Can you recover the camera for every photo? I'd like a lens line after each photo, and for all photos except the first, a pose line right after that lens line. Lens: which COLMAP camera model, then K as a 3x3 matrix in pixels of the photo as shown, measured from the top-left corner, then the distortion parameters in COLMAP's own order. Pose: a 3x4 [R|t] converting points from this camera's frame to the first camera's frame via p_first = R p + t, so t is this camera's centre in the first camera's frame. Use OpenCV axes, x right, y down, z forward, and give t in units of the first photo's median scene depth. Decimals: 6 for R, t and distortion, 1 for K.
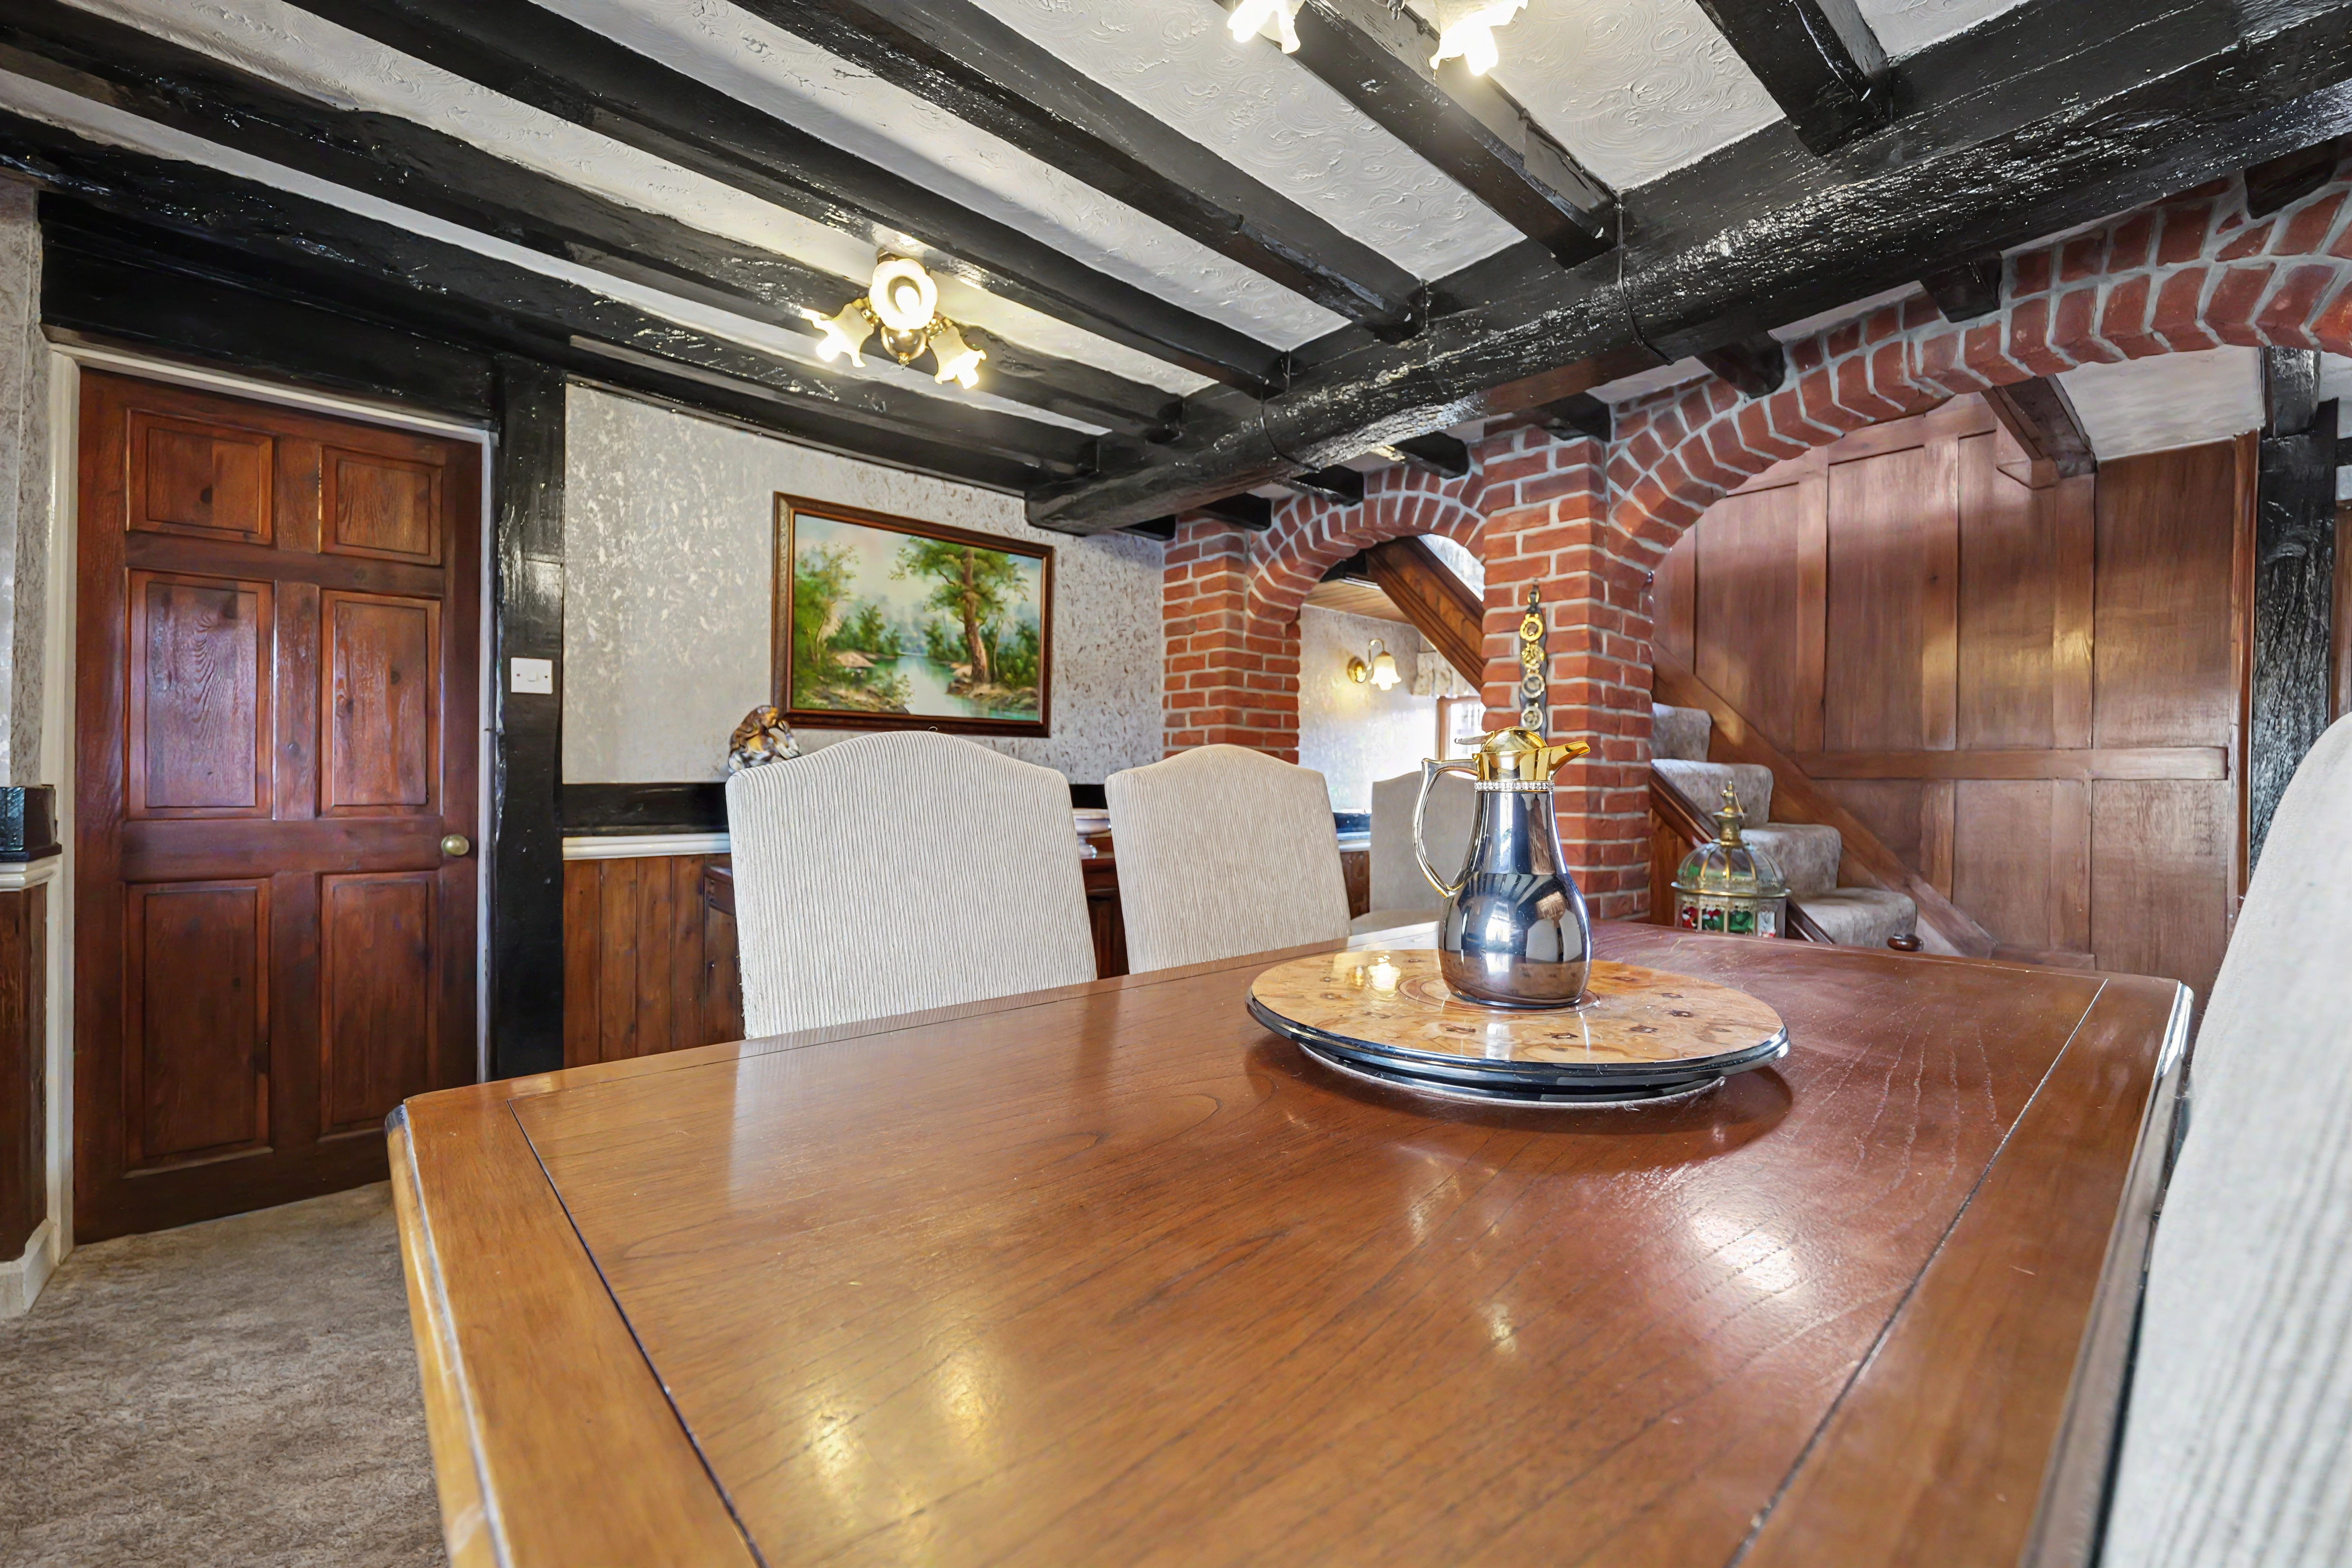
lens RADIAL K [[952.3, 0, 1181.6], [0, 952.3, 780.7], [0, 0, 1]] dist [-0.001008, -0.000115]
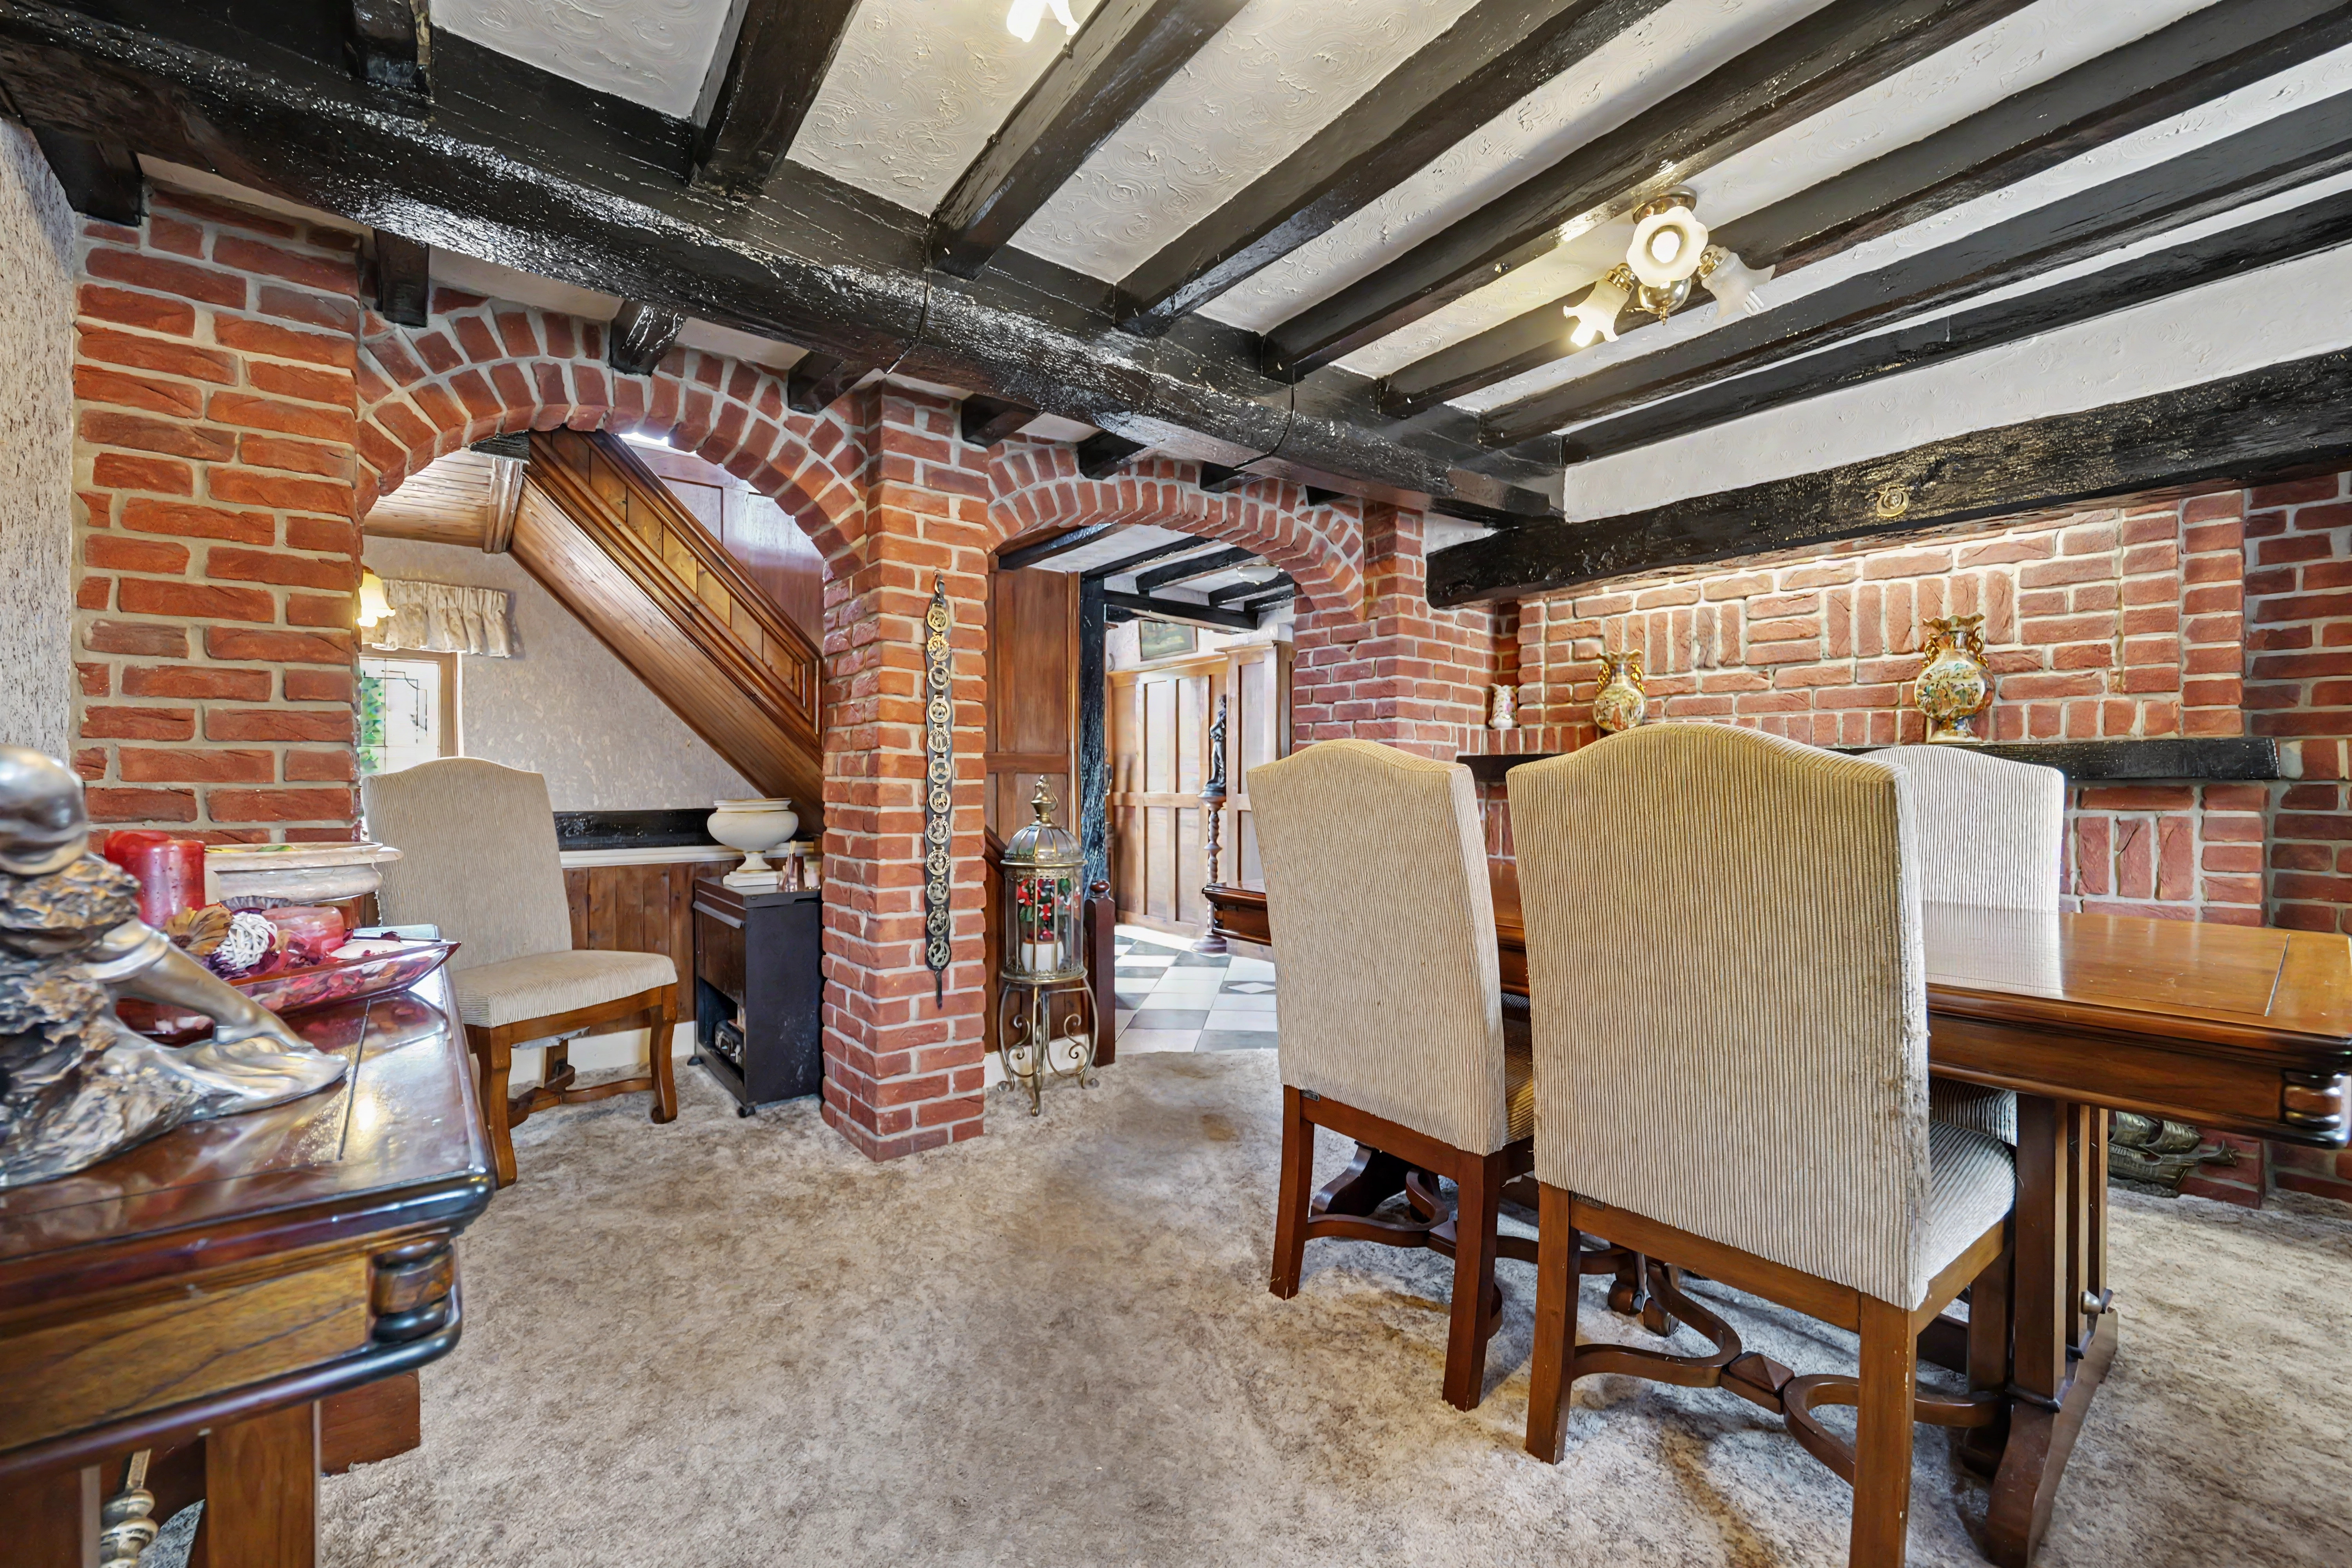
lens RADIAL K [[952.3, 0, 1182.7], [0, 952.3, 782.7], [0, 0, 1]] dist [-0.001008, -0.000115]
pose [[0.062290, -0.010508, 0.998003, -0.560415], [-0.000639, 0.999944, 0.010568, -0.002074], [-0.998058, -0.001296, 0.062280, 0.650024]]
